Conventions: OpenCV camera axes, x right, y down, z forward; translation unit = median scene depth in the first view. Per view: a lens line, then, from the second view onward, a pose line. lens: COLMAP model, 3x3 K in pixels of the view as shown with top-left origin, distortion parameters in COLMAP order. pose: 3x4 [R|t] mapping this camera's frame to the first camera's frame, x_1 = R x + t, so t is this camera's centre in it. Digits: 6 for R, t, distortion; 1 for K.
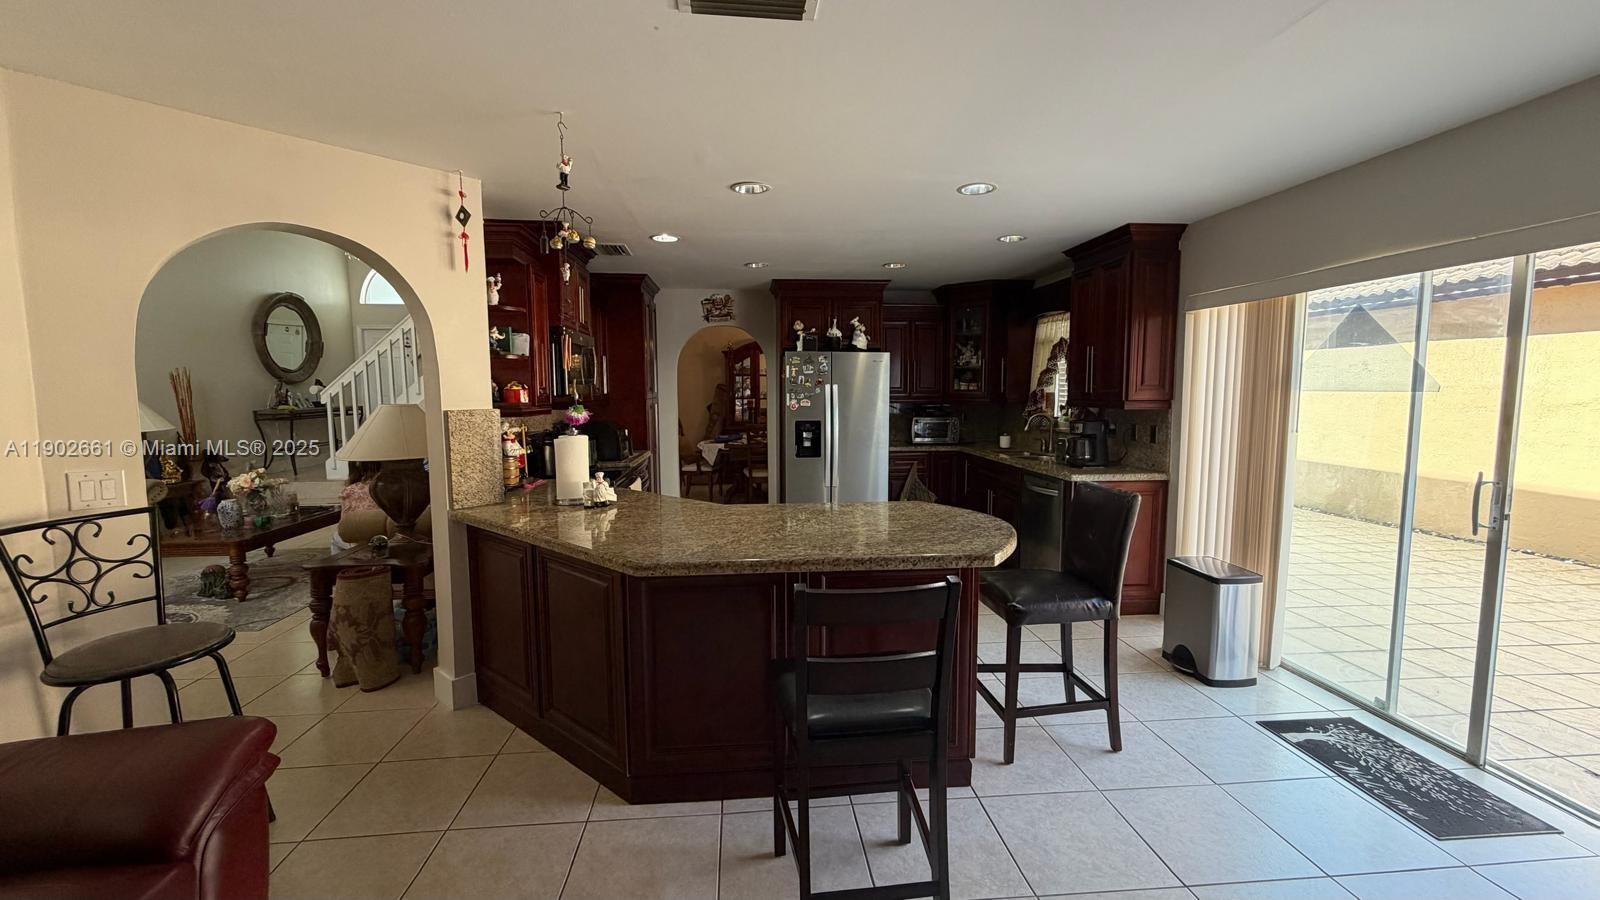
lens RADIAL K [[643.8, 0, 798.3], [0, 643.8, 449.0], [0, 0, 1]] dist [0.004321, -0.000176]
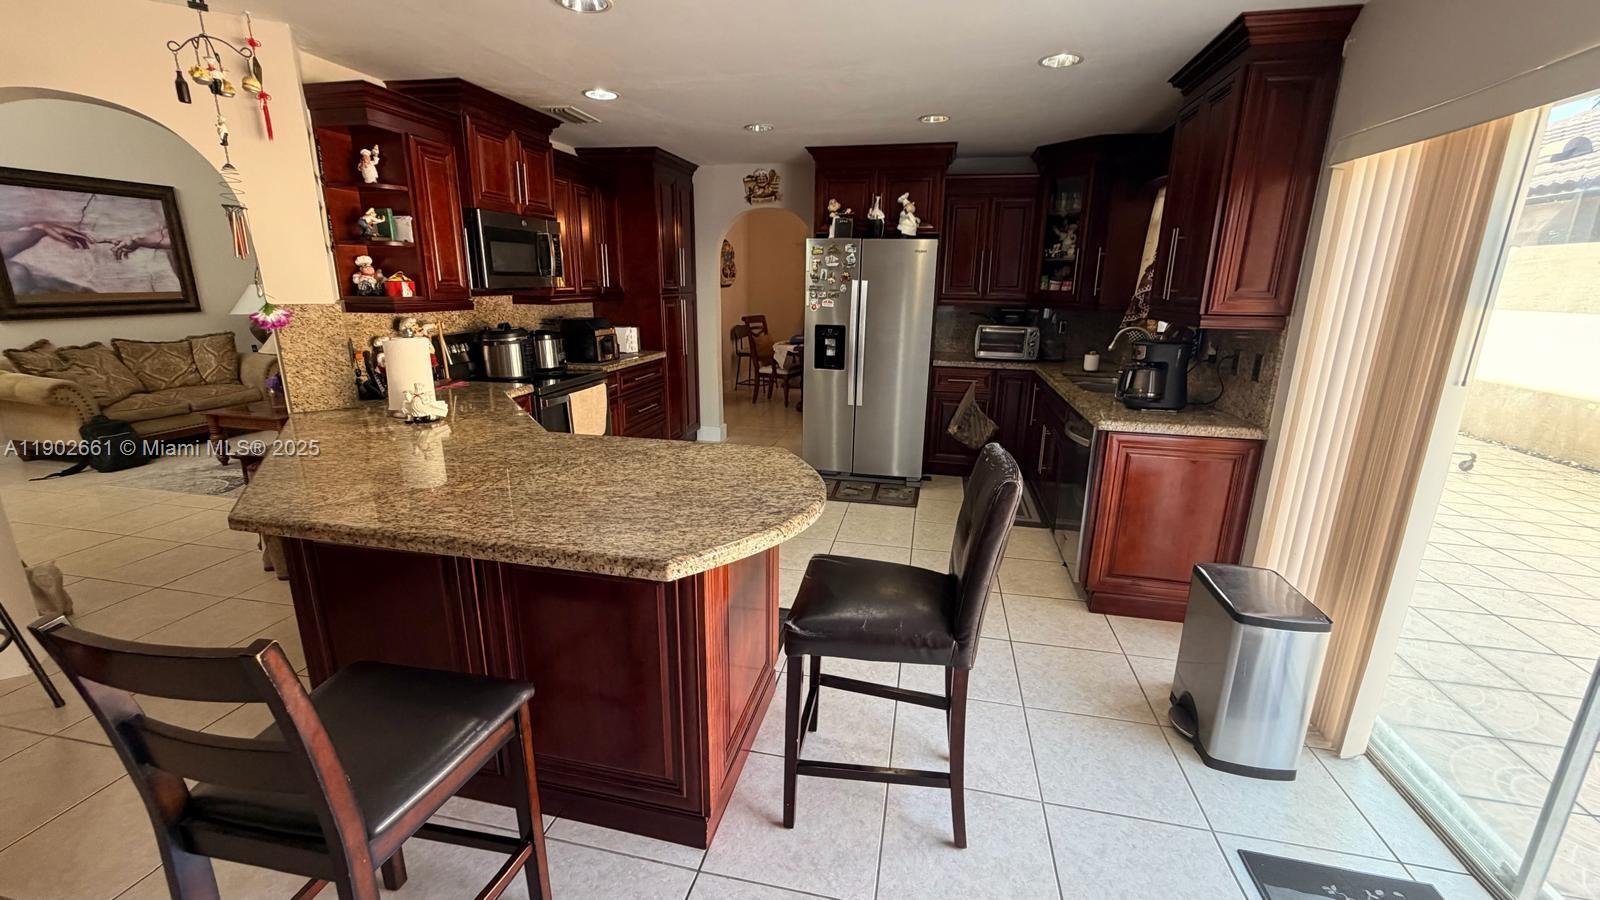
lens RADIAL K [[643.8, 0, 798.5], [0, 643.8, 449.6], [0, 0, 1]] dist [0.004321, -0.000176]
pose [[0.951855, 0.092952, -0.292115, 0.255240], [-0.044446, 0.984698, 0.168505, -0.025512], [0.303308, -0.147409, 0.941422, 0.192544]]
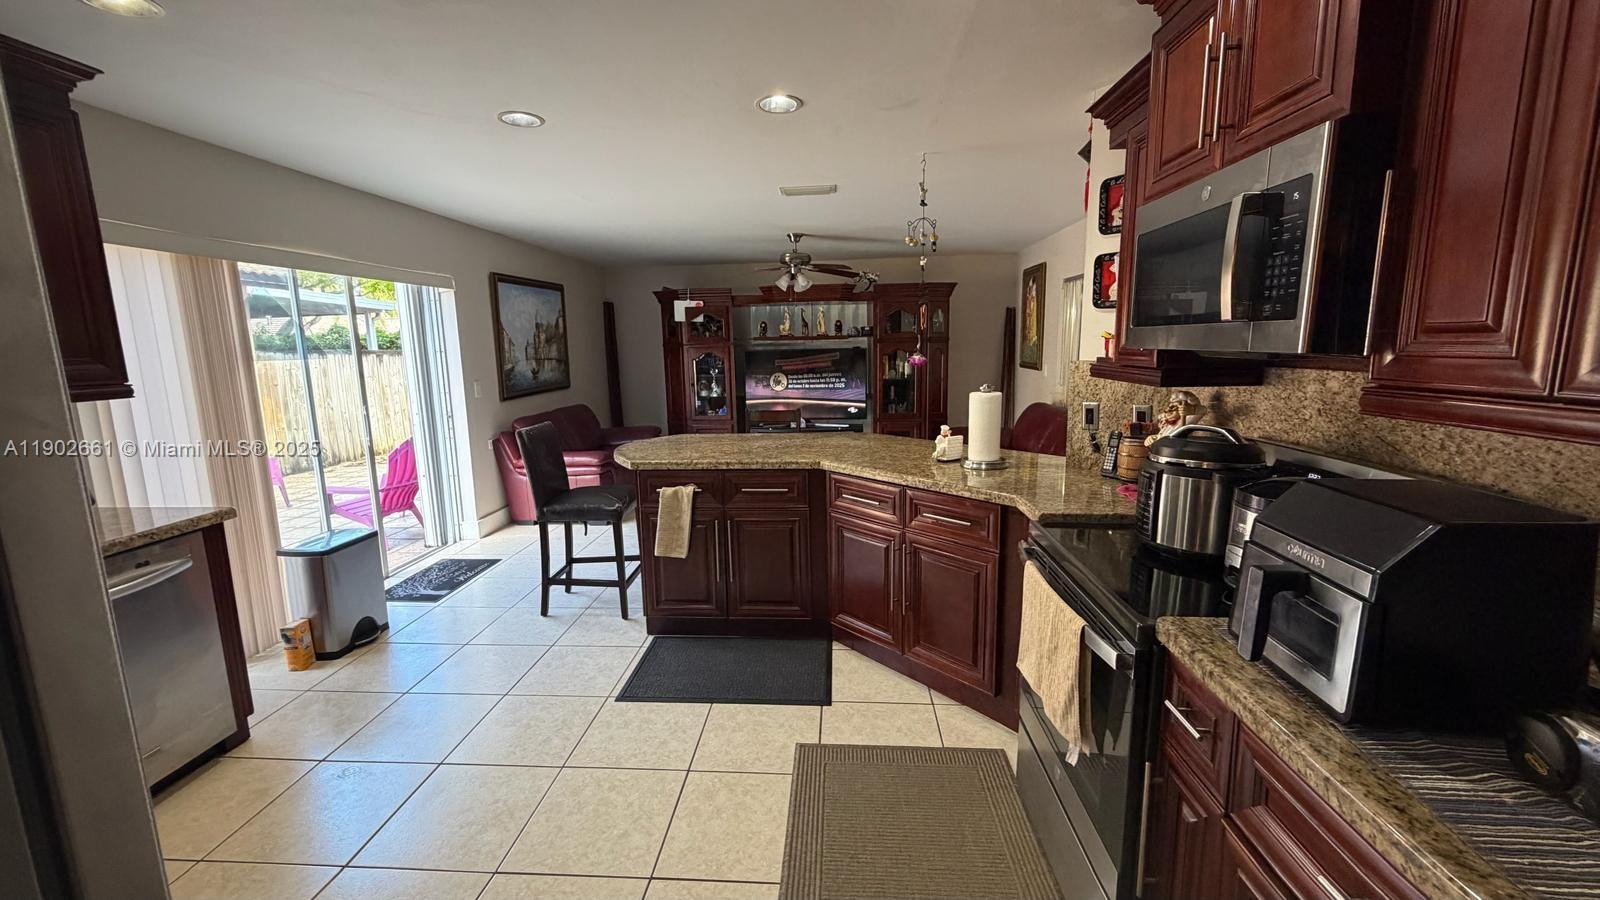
lens RADIAL K [[643.8, 0, 797.7], [0, 643.8, 447.2], [0, 0, 1]] dist [0.004321, -0.000176]
pose [[-0.987109, -0.005165, 0.159965, -0.142081], [0.036498, 0.965879, 0.256409, -0.118191], [-0.155831, 0.258942, -0.953240, 1.176545]]
